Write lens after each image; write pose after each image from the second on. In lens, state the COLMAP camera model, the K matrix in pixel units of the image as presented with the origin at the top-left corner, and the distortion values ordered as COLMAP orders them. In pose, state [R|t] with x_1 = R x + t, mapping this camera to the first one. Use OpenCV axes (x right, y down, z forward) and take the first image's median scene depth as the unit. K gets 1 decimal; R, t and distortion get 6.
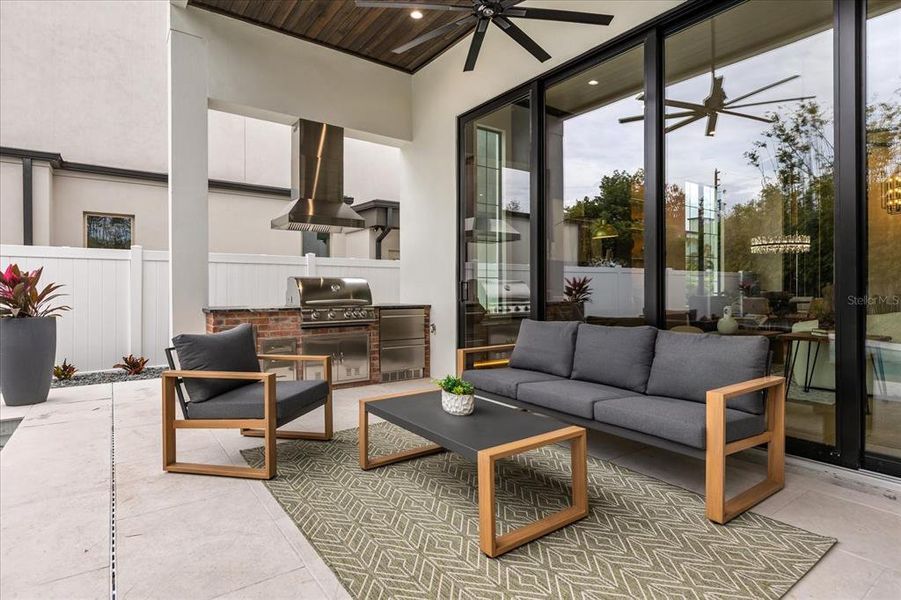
lens RADIAL K [[471.3, 0, 451.7], [0, 471.3, 299.0], [0, 0, 1]] dist [-0.002398, -0.000091]
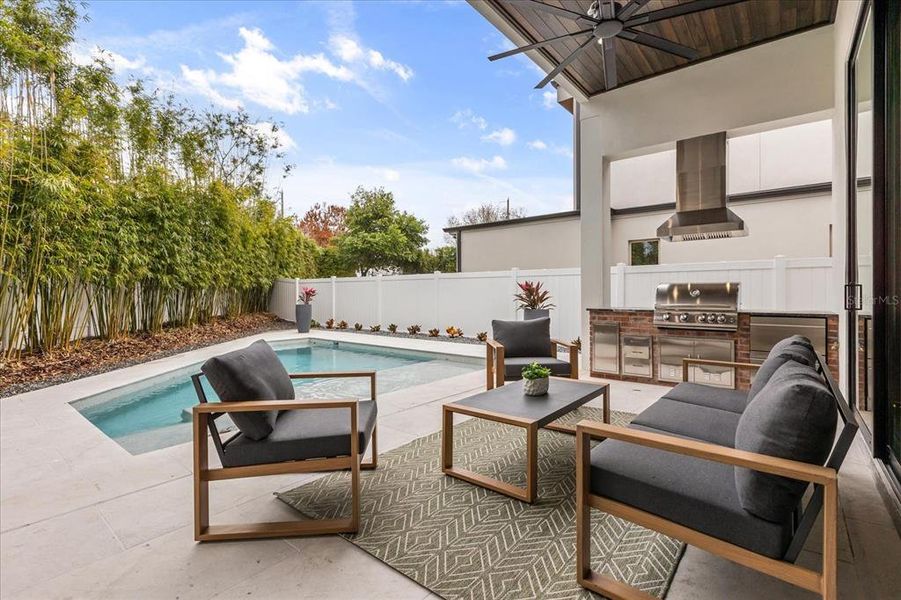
lens RADIAL K [[414.7, 0, 456.8], [0, 414.7, 299.9], [0, 0, 1]] dist [-0.001880, 0.002210]
pose [[0.264421, 0.014481, -0.964299, 0.526365], [-0.023952, 0.999677, 0.008445, -0.002939], [0.964110, 0.020863, 0.264682, 0.265702]]
